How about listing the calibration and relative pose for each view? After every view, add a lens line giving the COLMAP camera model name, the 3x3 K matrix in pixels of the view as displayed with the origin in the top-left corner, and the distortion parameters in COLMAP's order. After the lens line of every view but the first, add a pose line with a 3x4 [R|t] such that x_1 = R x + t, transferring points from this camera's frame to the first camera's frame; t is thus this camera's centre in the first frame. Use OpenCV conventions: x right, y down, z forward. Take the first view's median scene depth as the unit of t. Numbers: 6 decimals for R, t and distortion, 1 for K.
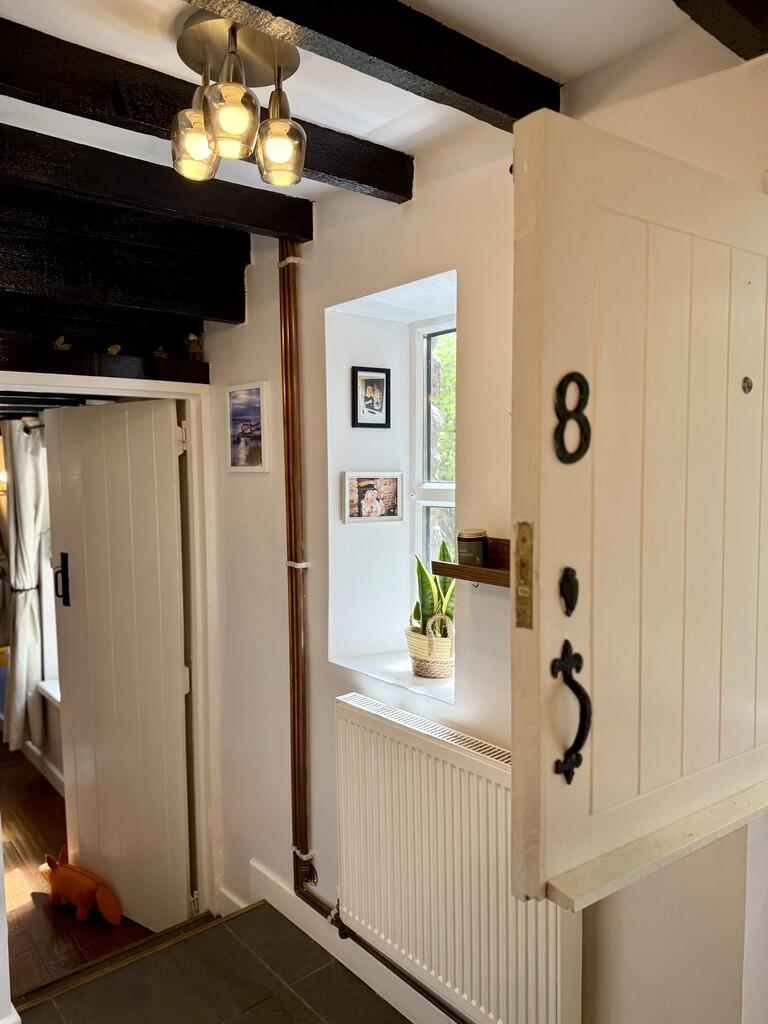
lens RADIAL K [[758.8, 0, 384.0], [0, 758.8, 512.0], [0, 0, 1]] dist [-0.001749, -0.004103]
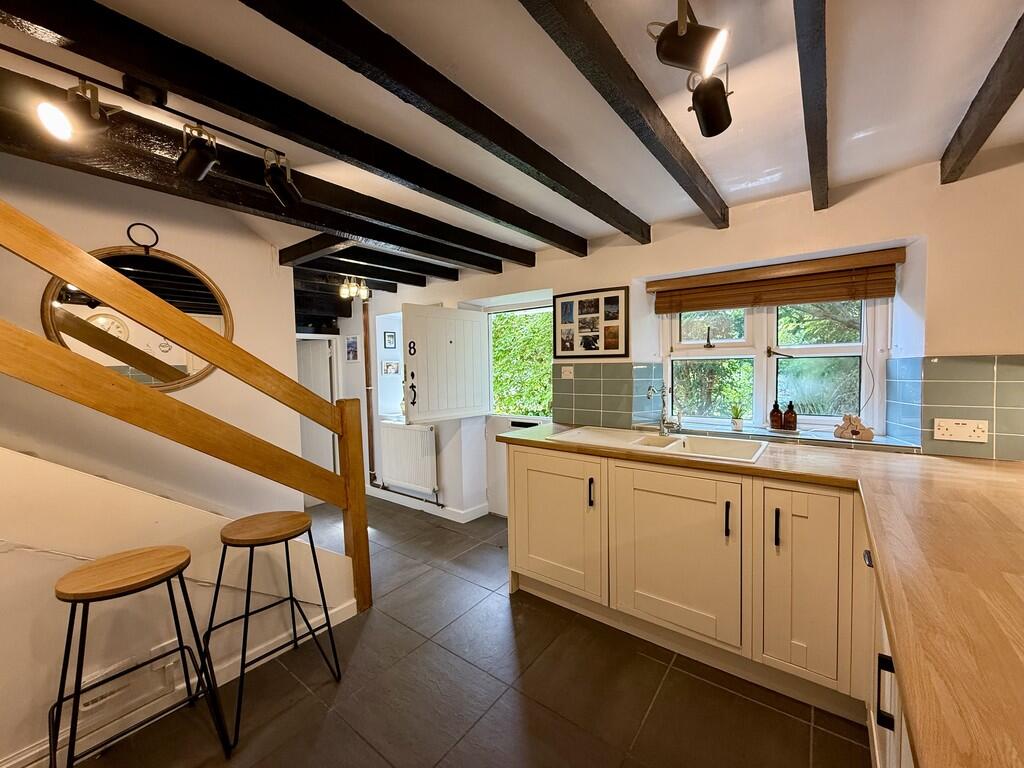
lens RADIAL K [[414.7, 0, 512.0], [0, 414.7, 384.0], [0, 0, 1]] dist [-0.001008, -0.000024]
pose [[0.976995, -0.020565, 0.212270, 0.122318], [0.024507, 0.999572, -0.015953, 0.096893], [-0.211851, 0.020788, 0.977081, -0.988989]]
